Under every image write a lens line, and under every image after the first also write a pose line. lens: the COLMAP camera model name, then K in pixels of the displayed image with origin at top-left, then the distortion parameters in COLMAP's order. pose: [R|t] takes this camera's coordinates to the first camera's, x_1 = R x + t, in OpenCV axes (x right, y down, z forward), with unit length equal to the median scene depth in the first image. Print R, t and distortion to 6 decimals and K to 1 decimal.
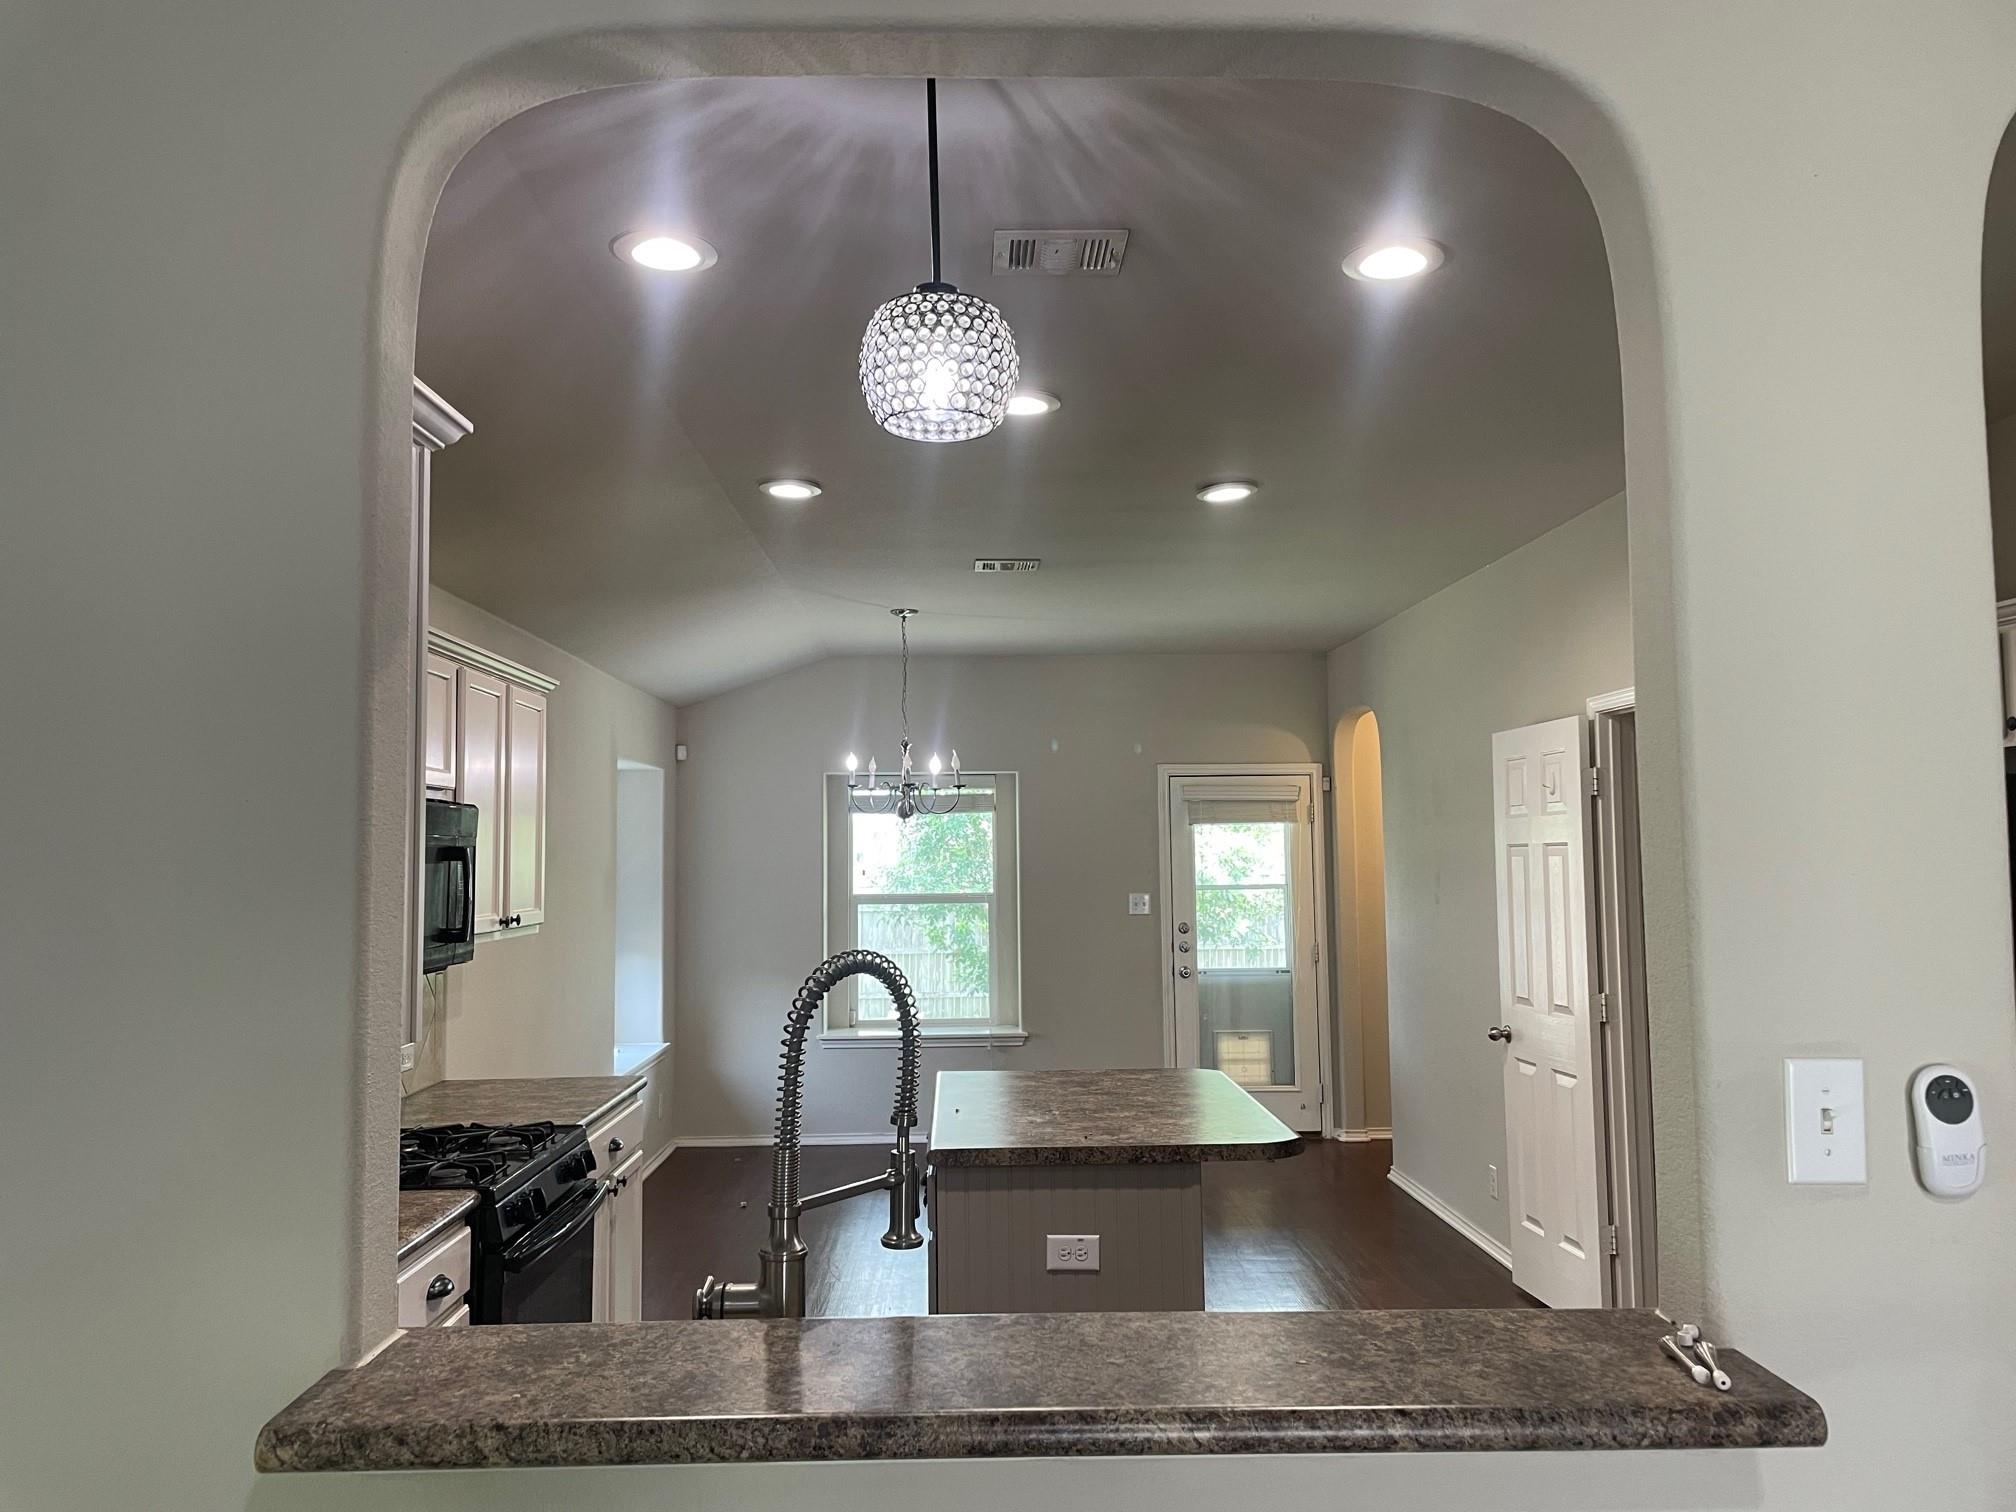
lens RADIAL K [[1520.6, 0, 1008.0], [0, 1520.6, 756.0], [0, 0, 1]] dist [0.082673, -0.098151]
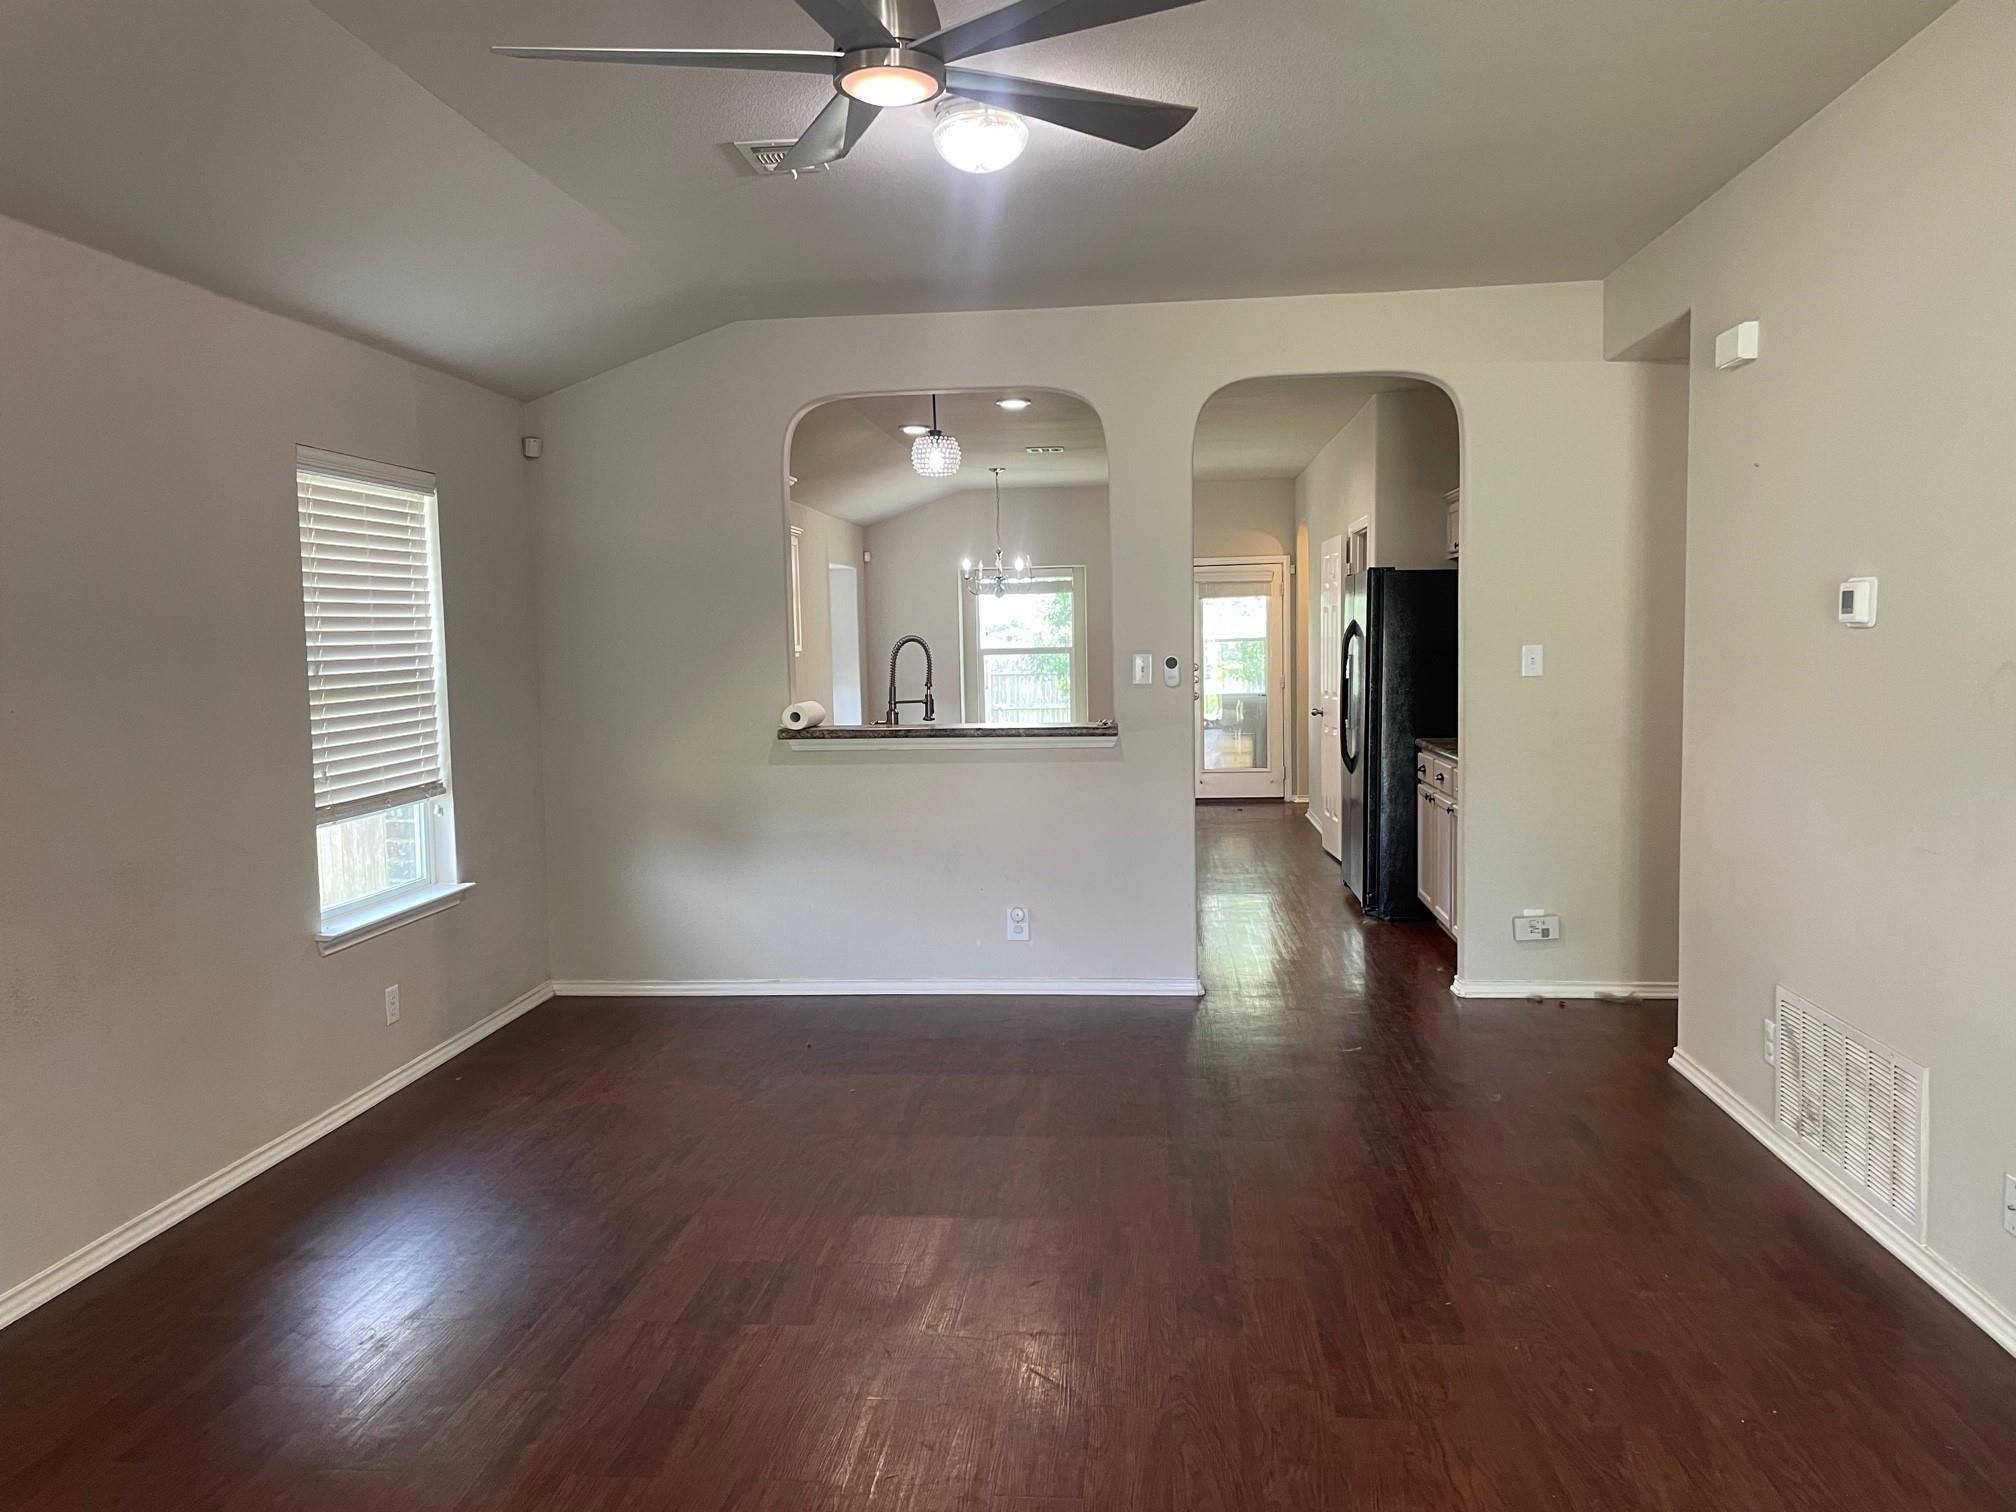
lens RADIAL K [[1499.4, 0, 1008.0], [0, 1499.4, 756.0], [0, 0, 1]] dist [-0.001935, -0.092934]
pose [[0.992172, -0.004560, -0.124792, 0.115493], [0.022603, 0.989384, 0.143557, -0.017747], [0.122813, -0.145254, 0.981743, -0.495075]]
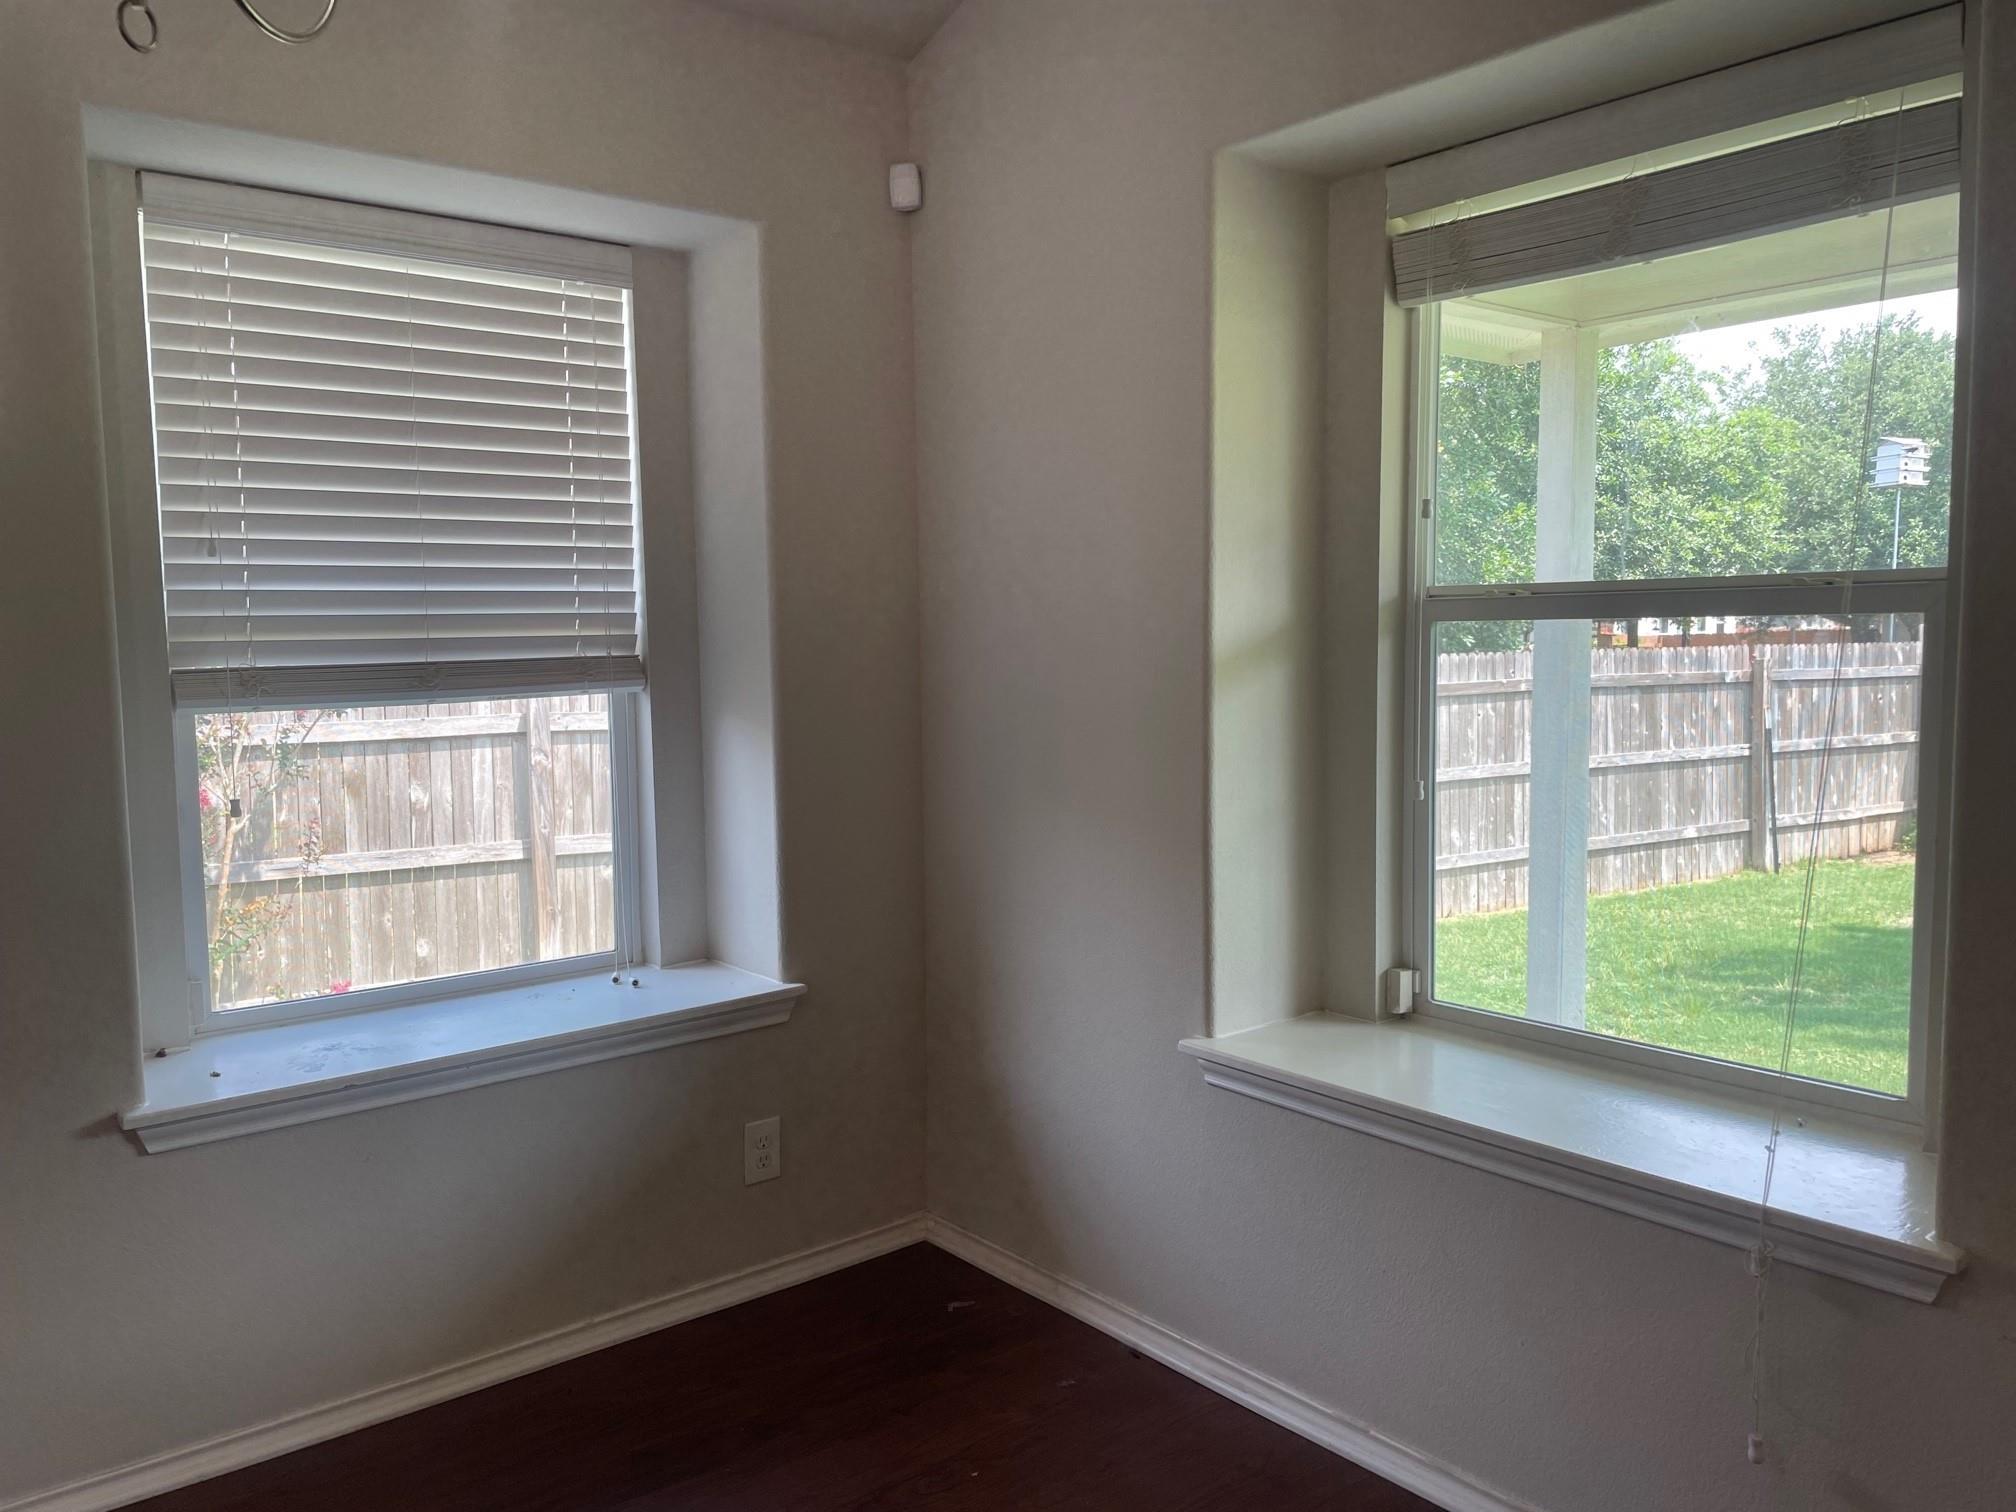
lens RADIAL K [[1520.6, 0, 1008.0], [0, 1520.6, 756.0], [0, 0, 1]] dist [0.082673, -0.098151]
pose [[0.600800, 0.069926, -0.796335, 0.093166], [0.061868, 0.989112, 0.133531, 0.082207], [0.797001, -0.129493, 0.589932, 0.786626]]
